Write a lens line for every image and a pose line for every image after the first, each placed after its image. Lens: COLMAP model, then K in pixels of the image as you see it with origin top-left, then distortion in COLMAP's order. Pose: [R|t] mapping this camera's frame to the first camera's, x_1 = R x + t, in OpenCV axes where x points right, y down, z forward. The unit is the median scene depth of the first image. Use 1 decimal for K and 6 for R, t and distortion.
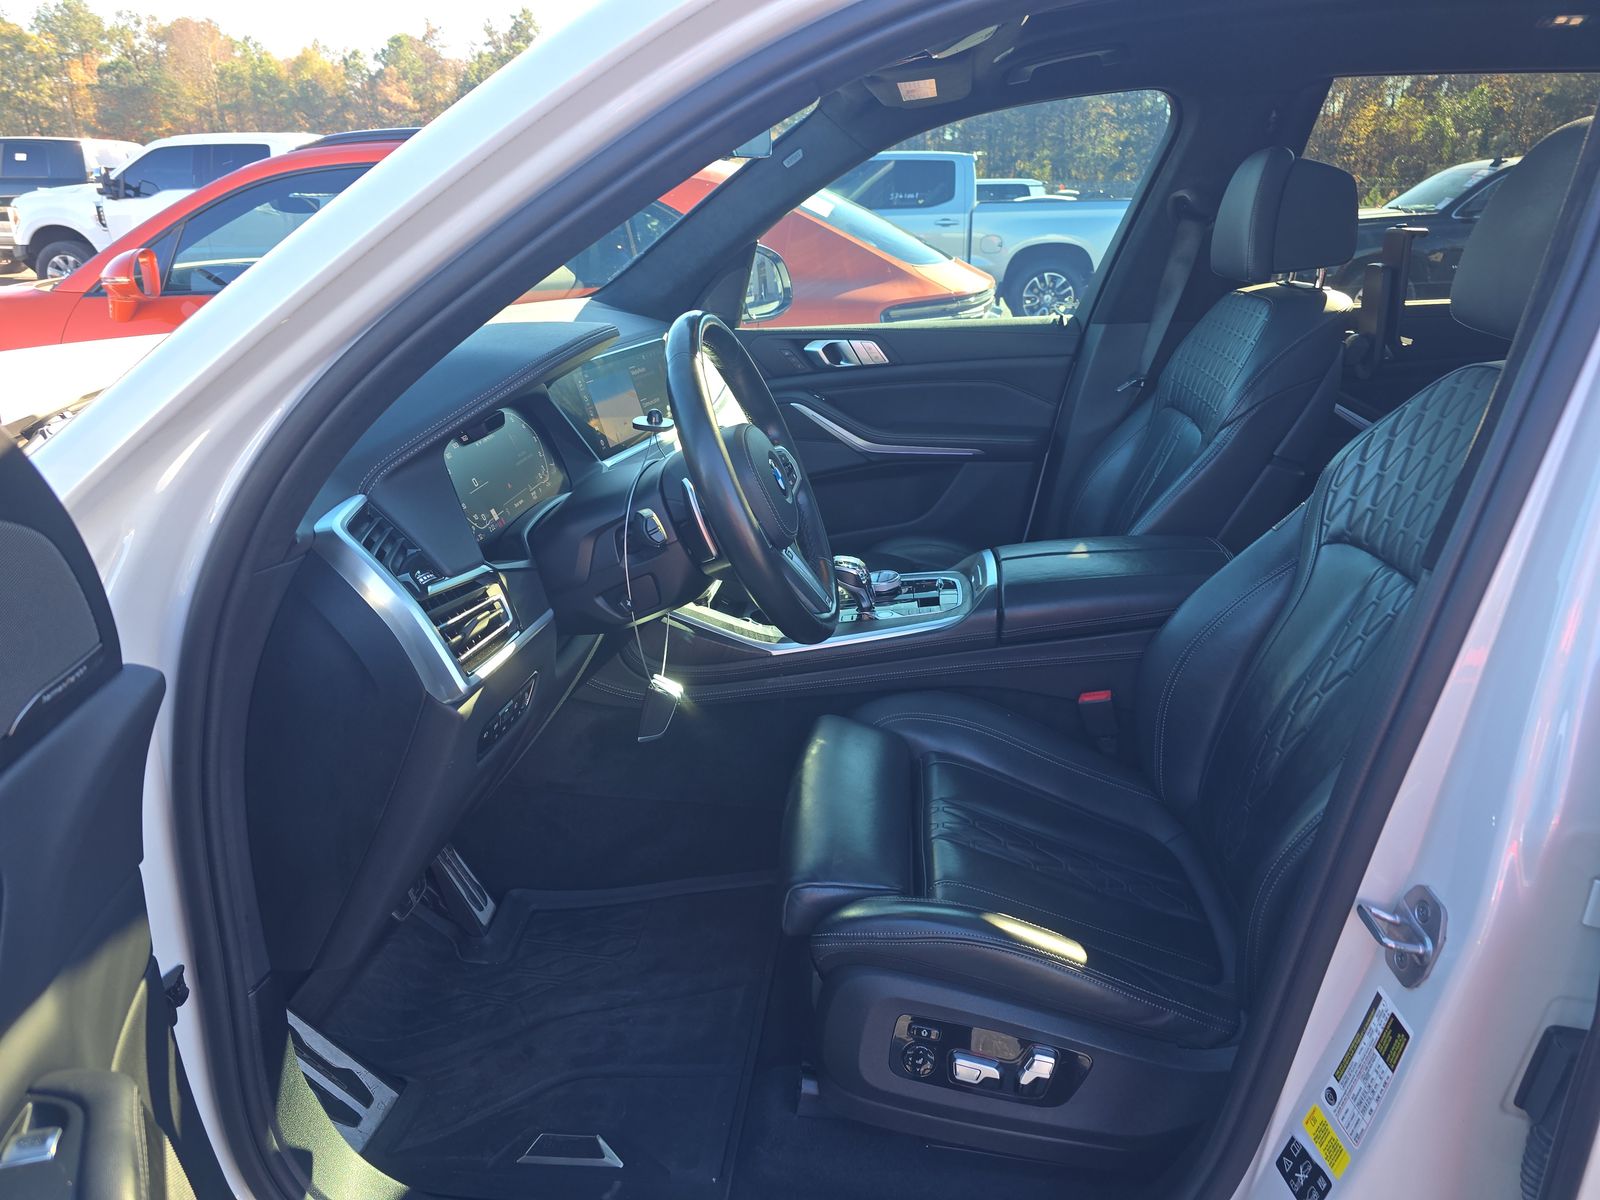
lens RADIAL K [[1133.2, 0, 833.6], [0, 1133.2, 586.9], [0, 0, 1]] dist [0.057101, 0.000116]
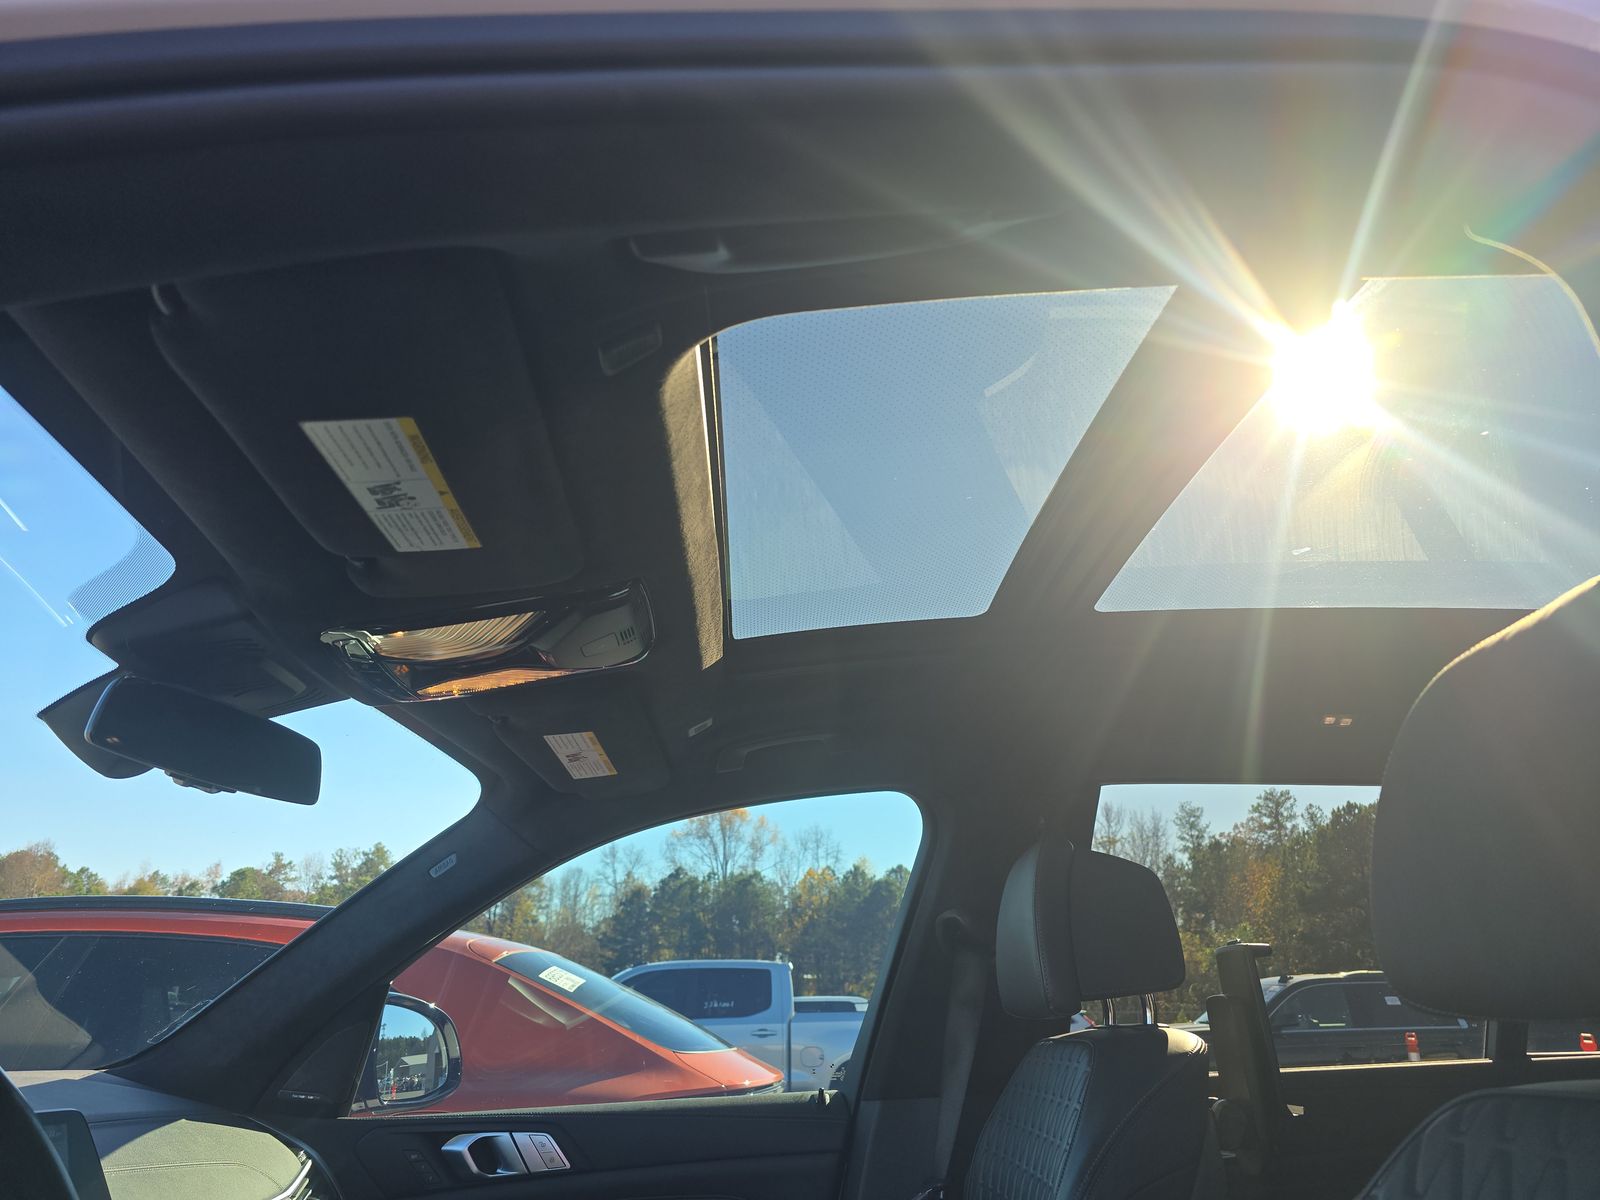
lens RADIAL K [[1031.5, 0, 808.8], [0, 1031.5, 620.4], [0, 0, 1]] dist [0.069111, -0.077329]
pose [[0.995160, 0.027170, 0.094439, 0.044075], [0.041045, 0.758255, -0.650665, -0.012699], [-0.089287, 0.651392, 0.753469, 0.113115]]
